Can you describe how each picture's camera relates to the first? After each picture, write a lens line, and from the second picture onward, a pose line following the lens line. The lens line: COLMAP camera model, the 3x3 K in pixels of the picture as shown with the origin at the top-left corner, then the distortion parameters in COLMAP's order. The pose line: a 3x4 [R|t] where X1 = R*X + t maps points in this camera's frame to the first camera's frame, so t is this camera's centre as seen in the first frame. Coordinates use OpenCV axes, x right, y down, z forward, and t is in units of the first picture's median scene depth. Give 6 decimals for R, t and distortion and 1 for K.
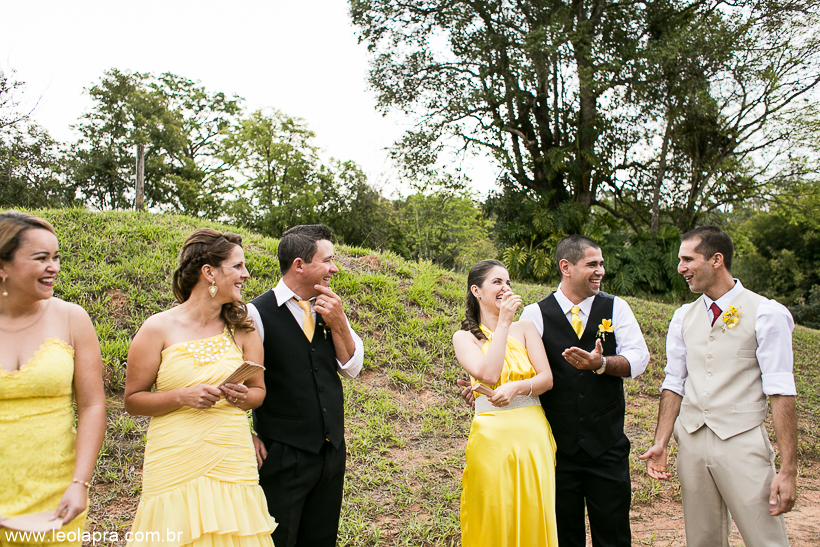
lens RADIAL K [[669.8, 0, 410.0], [0, 669.8, 273.5], [0, 0, 1]] dist [-0.151611, 0.005352]
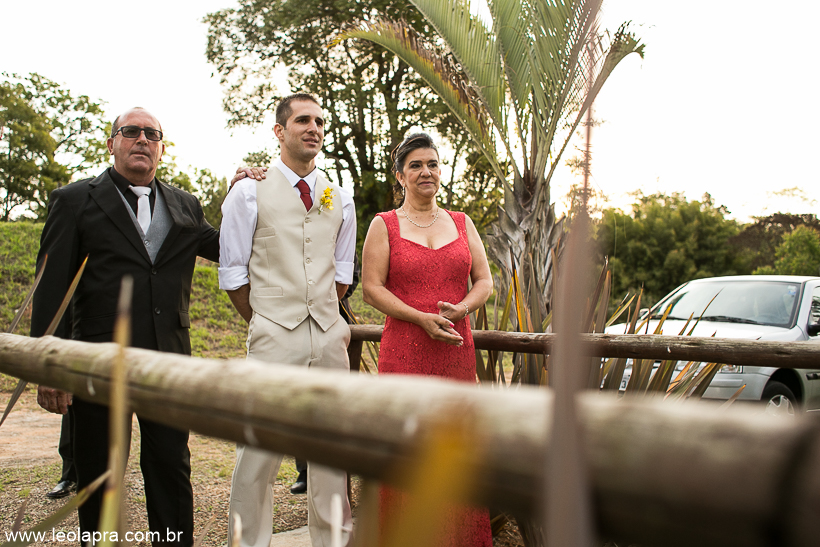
lens RADIAL K [[669.8, 0, 410.0], [0, 669.8, 273.5], [0, 0, 1]] dist [-0.151611, 0.005352]
pose [[0.978866, 0.018165, 0.203693, 0.020849], [-0.017806, 0.999835, -0.003595, 0.003185], [-0.203725, -0.000108, 0.979028, -0.126886]]
